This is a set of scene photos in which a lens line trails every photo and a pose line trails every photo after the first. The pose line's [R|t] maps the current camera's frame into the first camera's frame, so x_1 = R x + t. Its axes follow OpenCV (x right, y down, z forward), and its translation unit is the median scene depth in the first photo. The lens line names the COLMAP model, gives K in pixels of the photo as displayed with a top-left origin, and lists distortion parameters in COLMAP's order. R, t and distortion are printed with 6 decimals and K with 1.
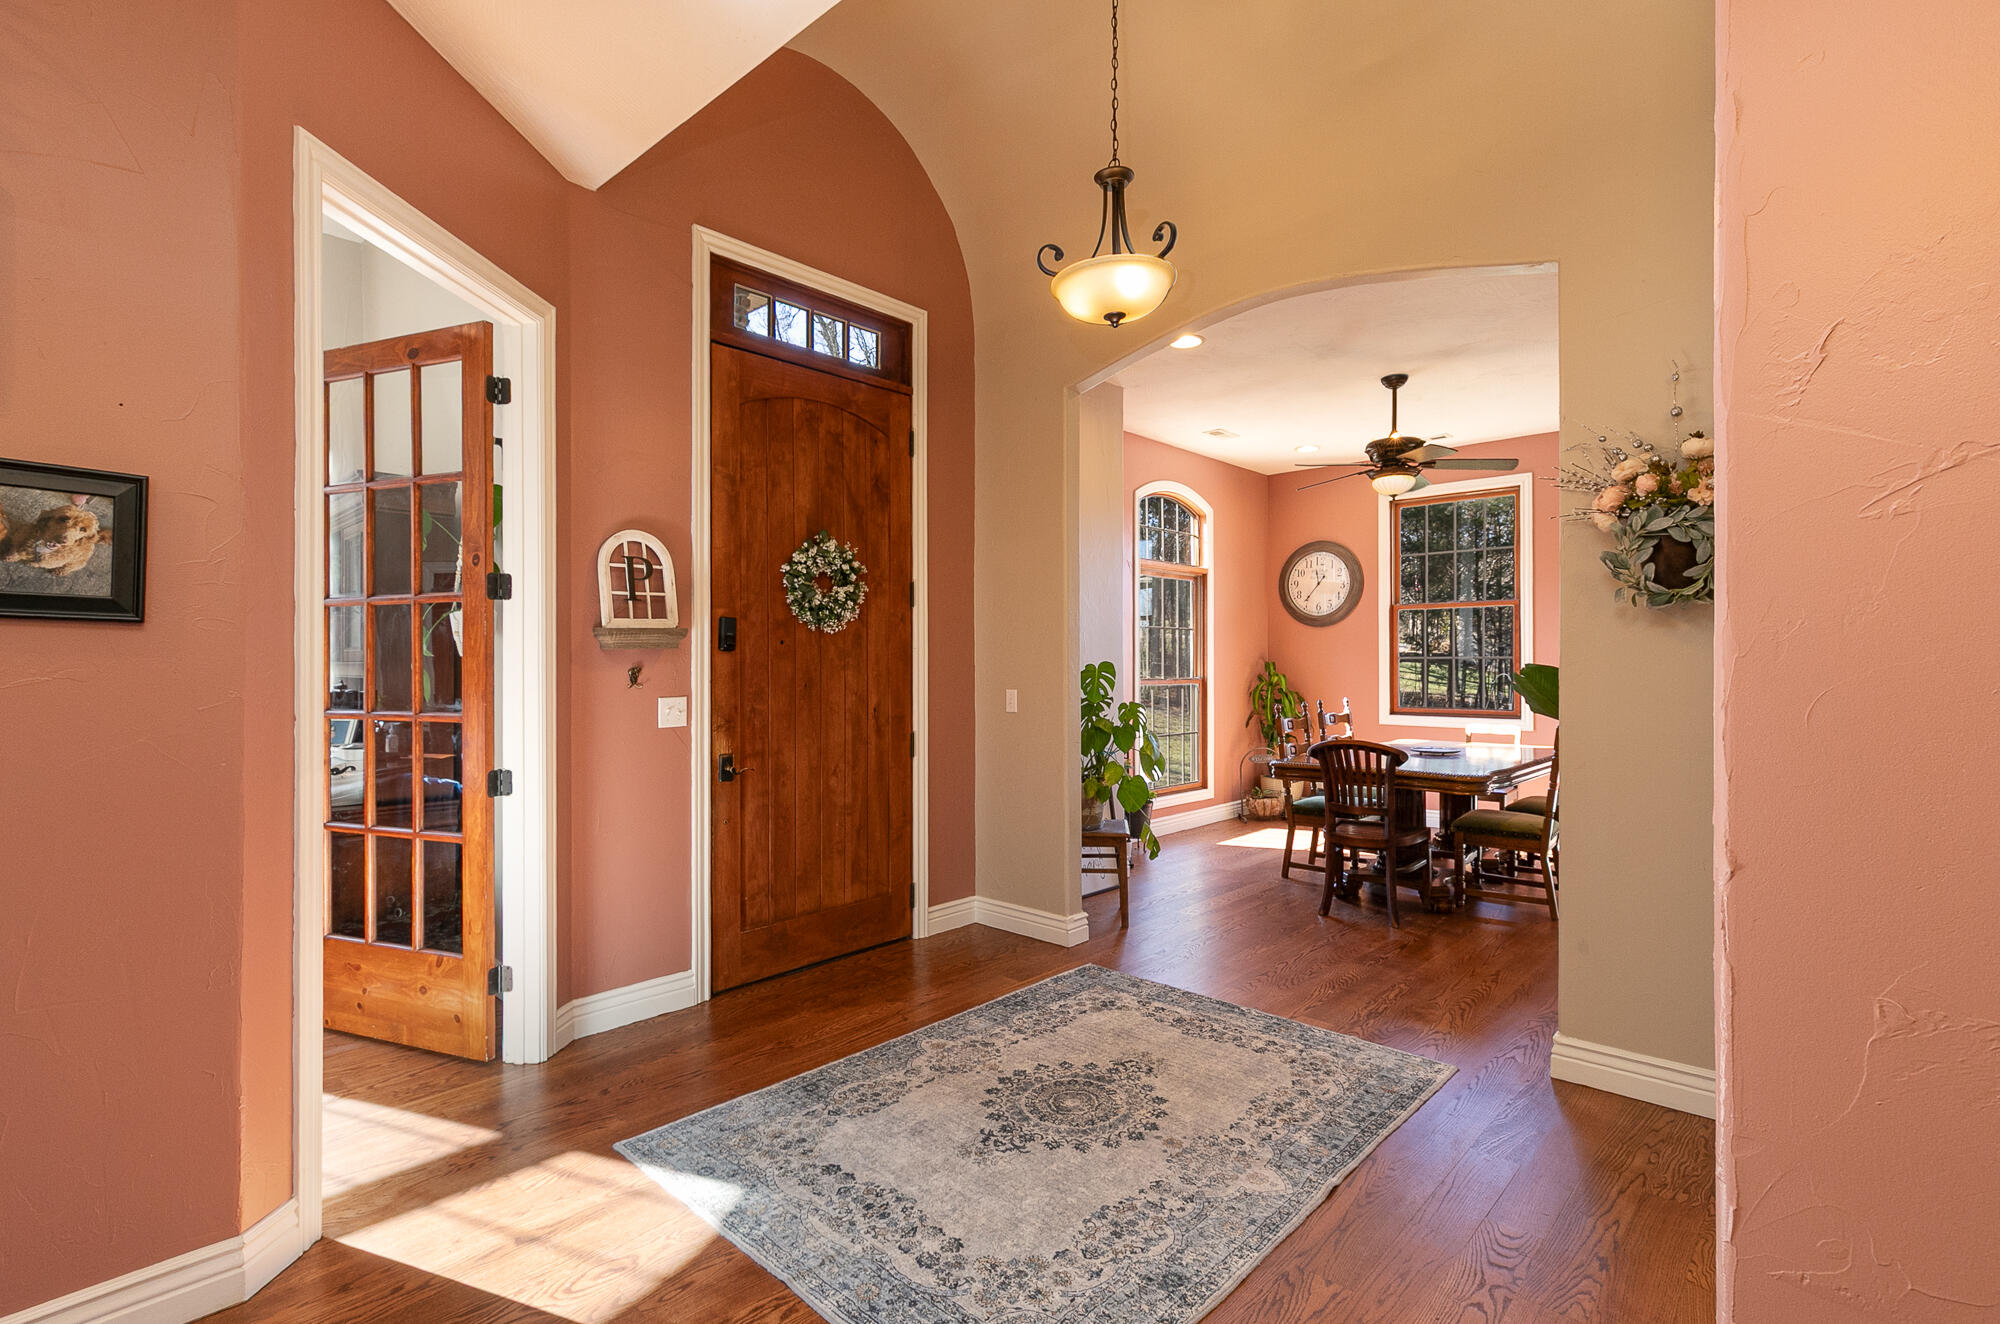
lens RADIAL K [[934.5, 0, 1000.0], [0, 934.5, 662.0], [0, 0, 1]] dist [0.003224, 0.000081]
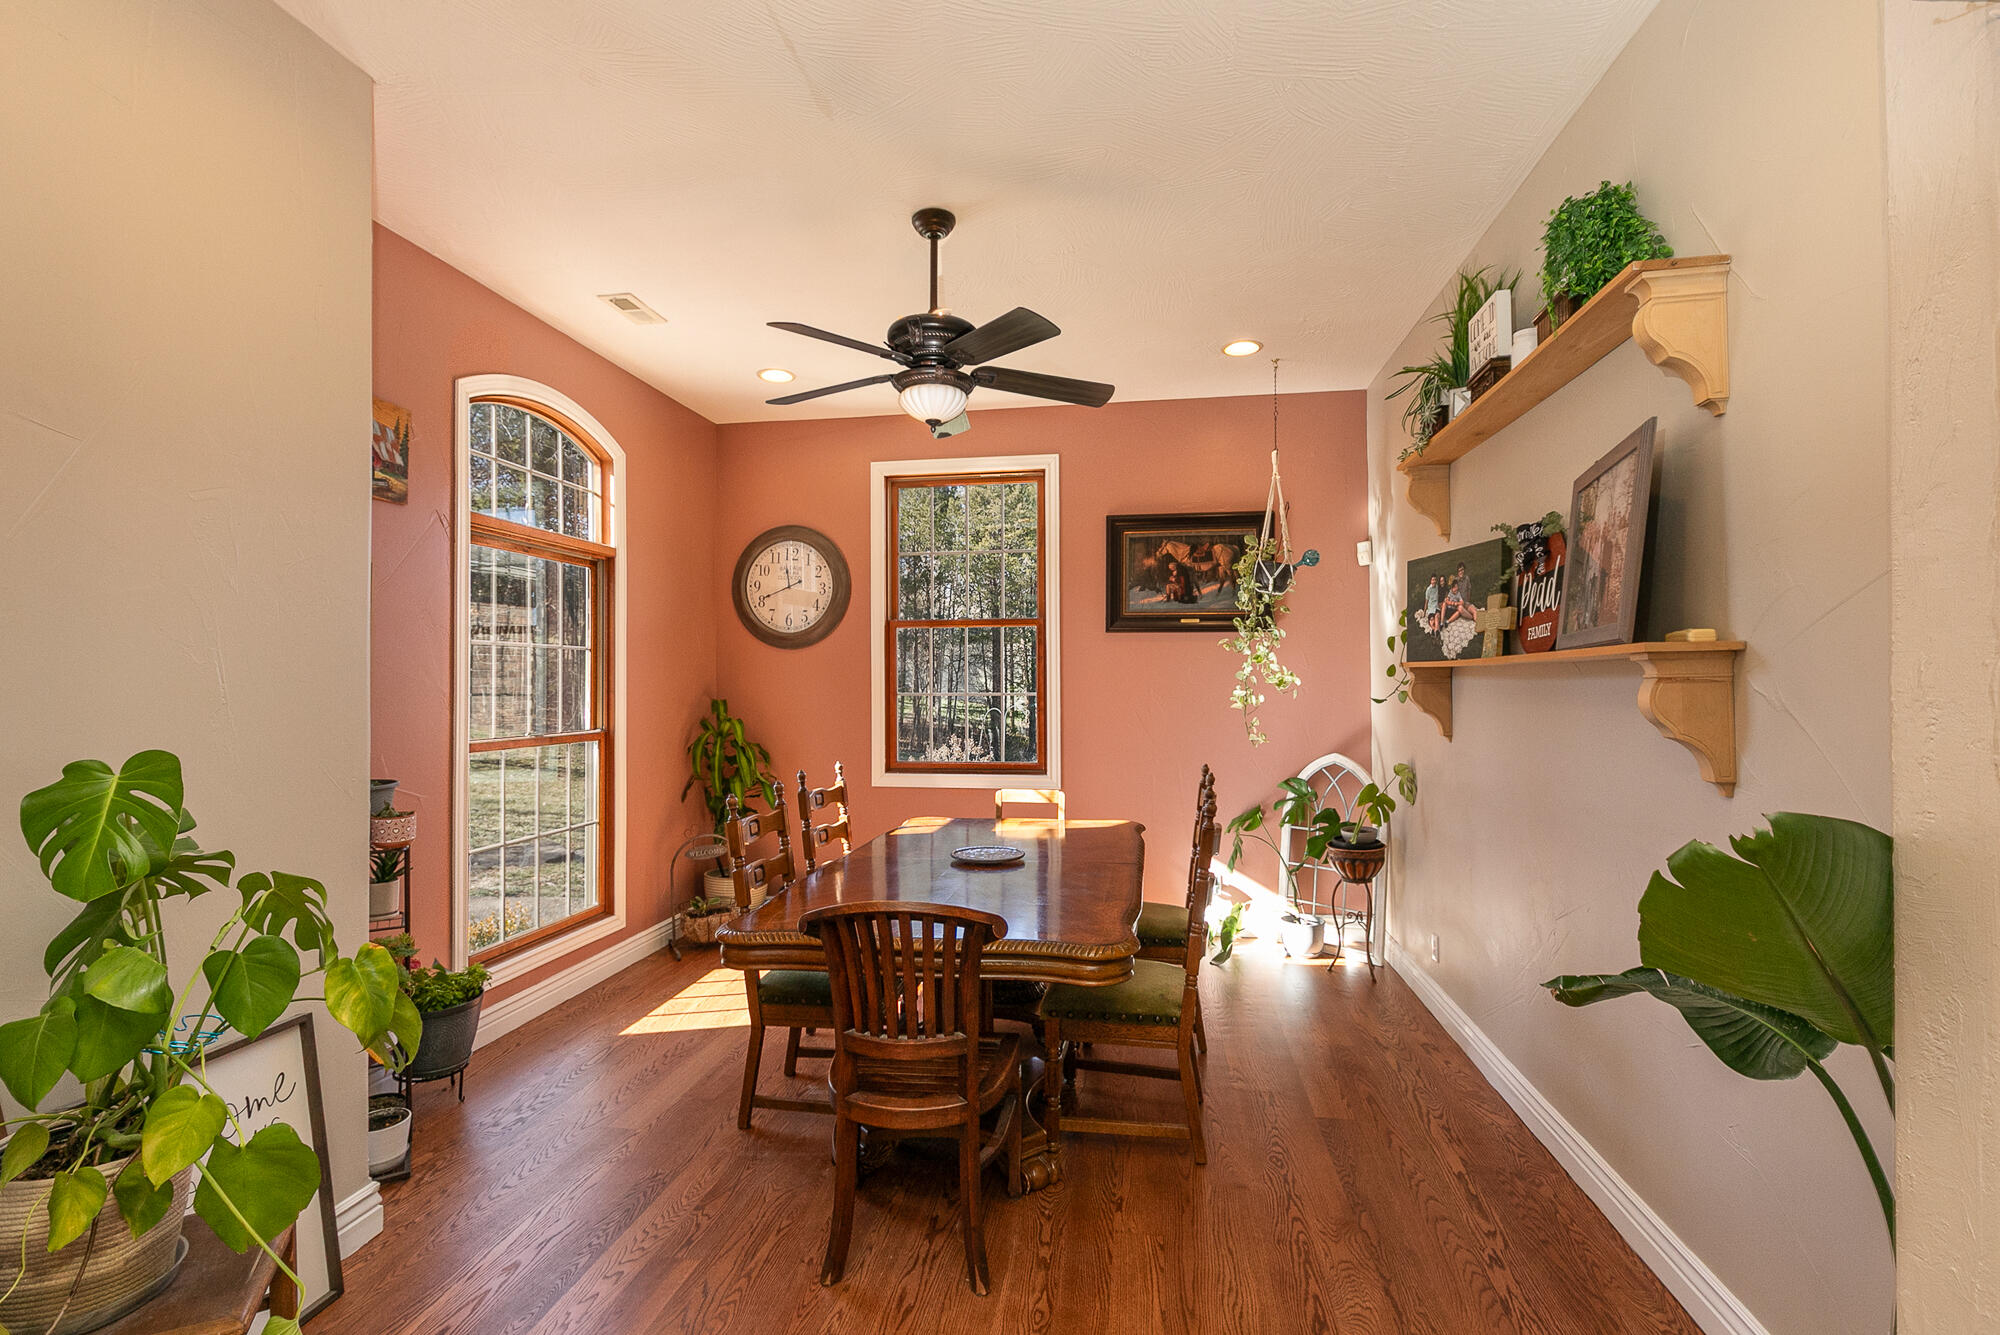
lens RADIAL K [[914.7, 0, 992.4], [0, 914.7, 670.7], [0, 0, 1]] dist [-0.000473, 0.000037]
pose [[0.842633, 0.005743, 0.538457, 0.205598], [0.001171, 0.999921, -0.012498, -0.025023], [-0.538486, 0.011162, 0.842560, 0.697376]]
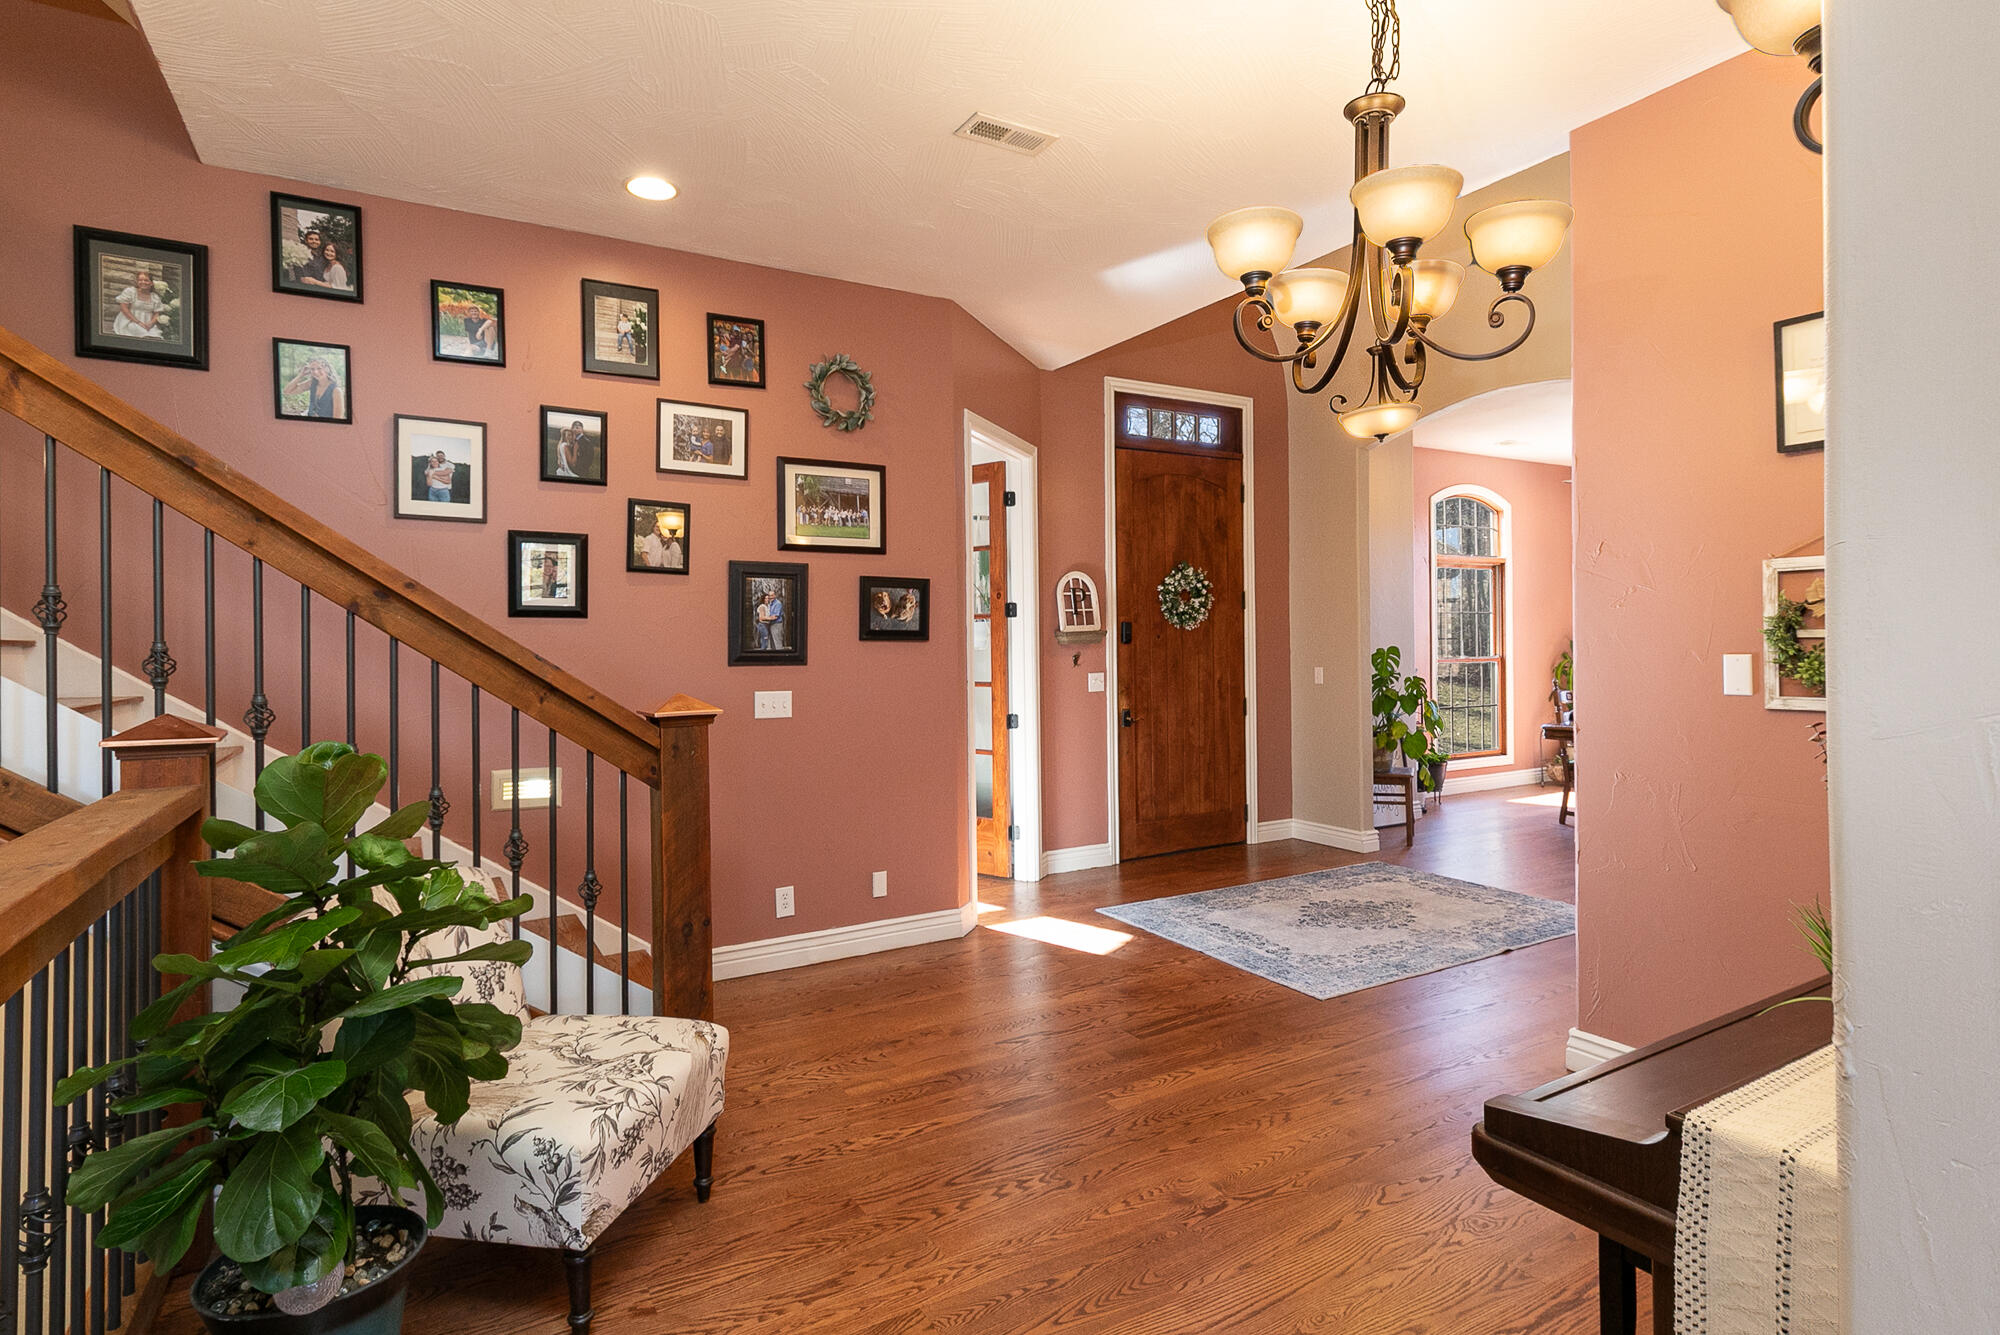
lens RADIAL K [[1013.2, 0, 994.1], [0, 1013.2, 652.3], [0, 0, 1]] dist [0.001281, -0.000061]
pose [[0.953234, -0.008301, -0.302120, 0.008937], [0.012514, 0.999850, 0.012012, -0.018693], [0.301974, -0.015231, 0.953194, -0.632828]]
